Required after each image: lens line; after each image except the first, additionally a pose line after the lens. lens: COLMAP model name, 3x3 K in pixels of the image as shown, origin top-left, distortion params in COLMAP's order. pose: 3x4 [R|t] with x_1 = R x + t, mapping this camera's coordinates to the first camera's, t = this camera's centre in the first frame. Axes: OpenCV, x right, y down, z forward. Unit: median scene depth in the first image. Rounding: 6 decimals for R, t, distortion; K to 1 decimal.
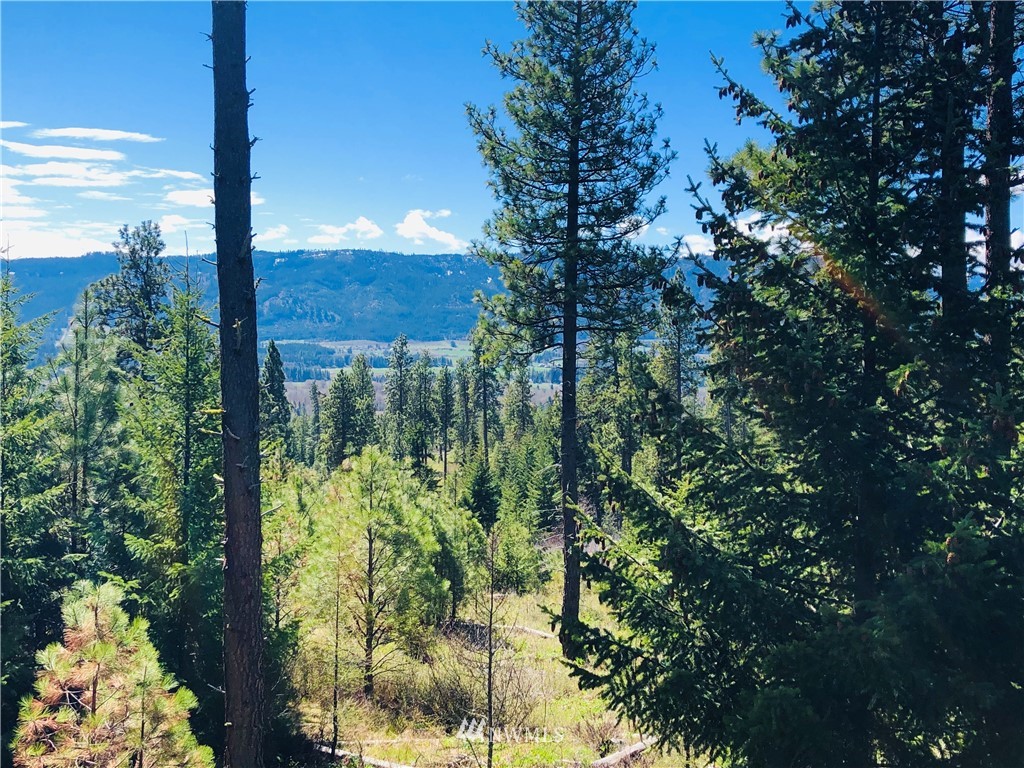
lens RADIAL K [[1105.4, 0, 513.6], [0, 1105.4, 387.5], [0, 0, 1]] dist [0.051533, 0.000000]
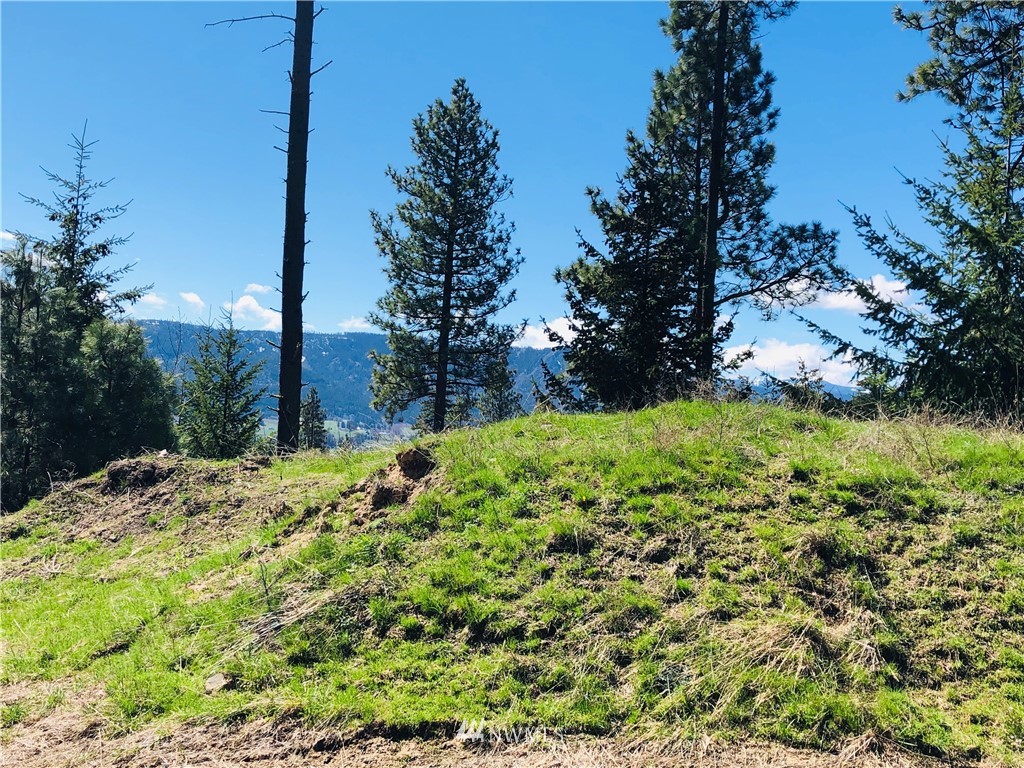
lens RADIAL K [[1105.4, 0, 512.8], [0, 1105.4, 382.4], [0, 0, 1]] dist [0.051533, 0.000000]
pose [[0.984623, 0.055826, 0.165530, -0.084191], [-0.042002, 0.995420, -0.085873, 0.057531], [-0.169566, 0.077600, 0.982459, -0.320817]]
